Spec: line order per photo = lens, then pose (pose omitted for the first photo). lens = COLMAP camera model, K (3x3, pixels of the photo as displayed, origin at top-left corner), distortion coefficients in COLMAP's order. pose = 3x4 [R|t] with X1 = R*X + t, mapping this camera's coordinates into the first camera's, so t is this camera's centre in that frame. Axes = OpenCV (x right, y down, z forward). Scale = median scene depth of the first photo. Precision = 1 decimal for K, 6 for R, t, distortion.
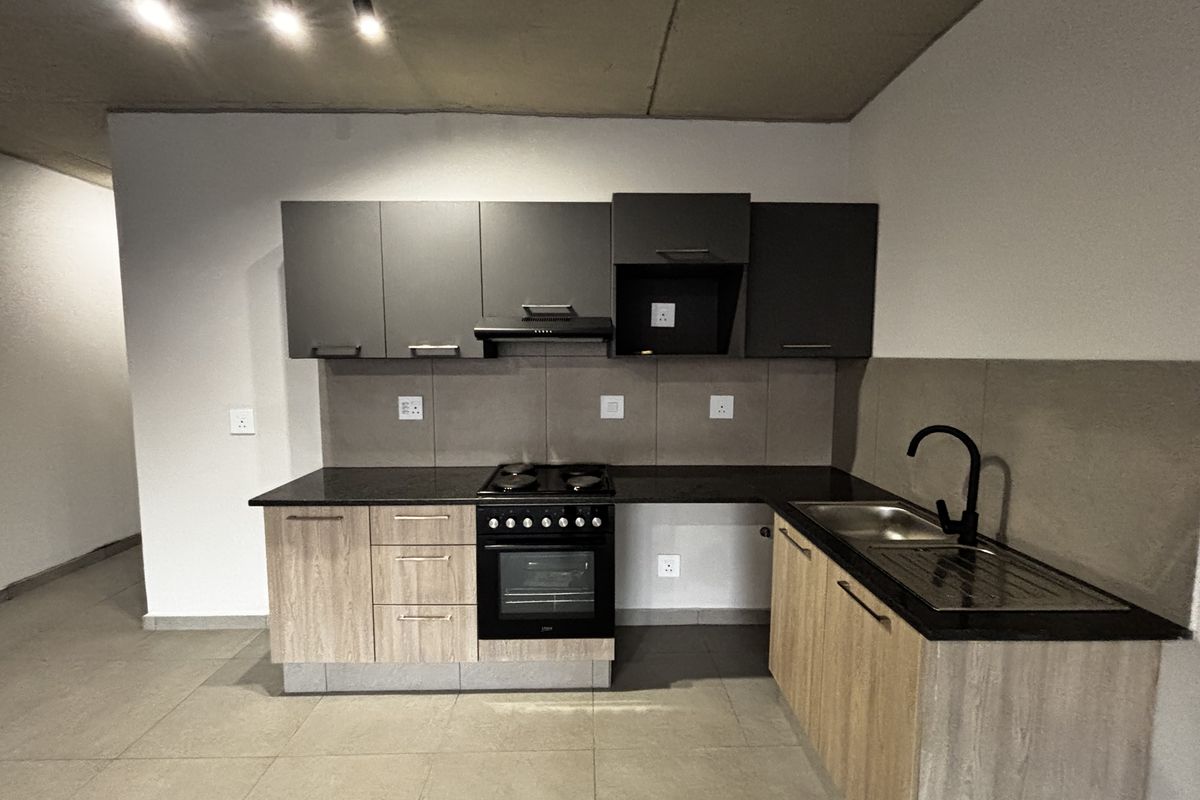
lens RADIAL K [[484.2, 0, 600.1], [0, 484.2, 400.1], [0, 0, 1]] dist [0.008443, -0.000637]
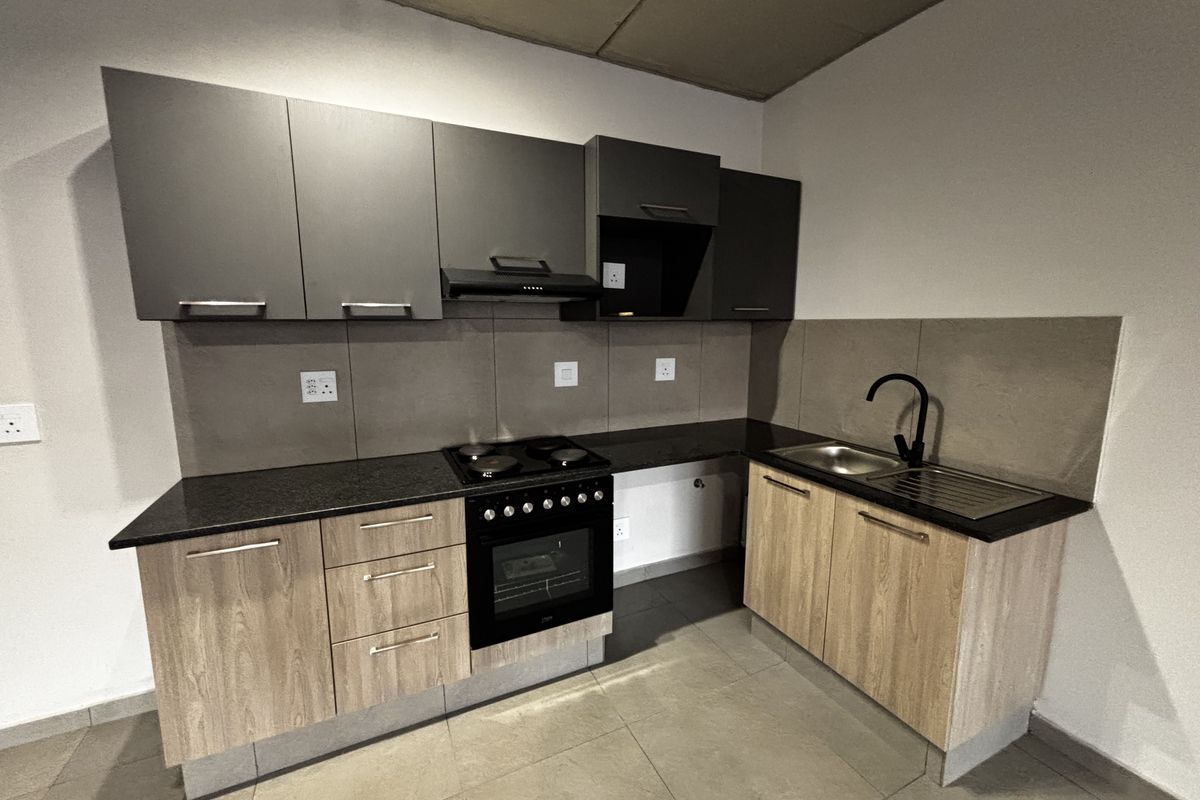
lens RADIAL K [[484.2, 0, 599.0], [0, 484.2, 399.2], [0, 0, 1]] dist [0.008443, -0.000637]
pose [[0.911918, -0.065255, 0.405152, -0.358235], [0.040561, 0.996774, 0.069249, 0.000524], [-0.408364, -0.046717, 0.911623, 0.146404]]
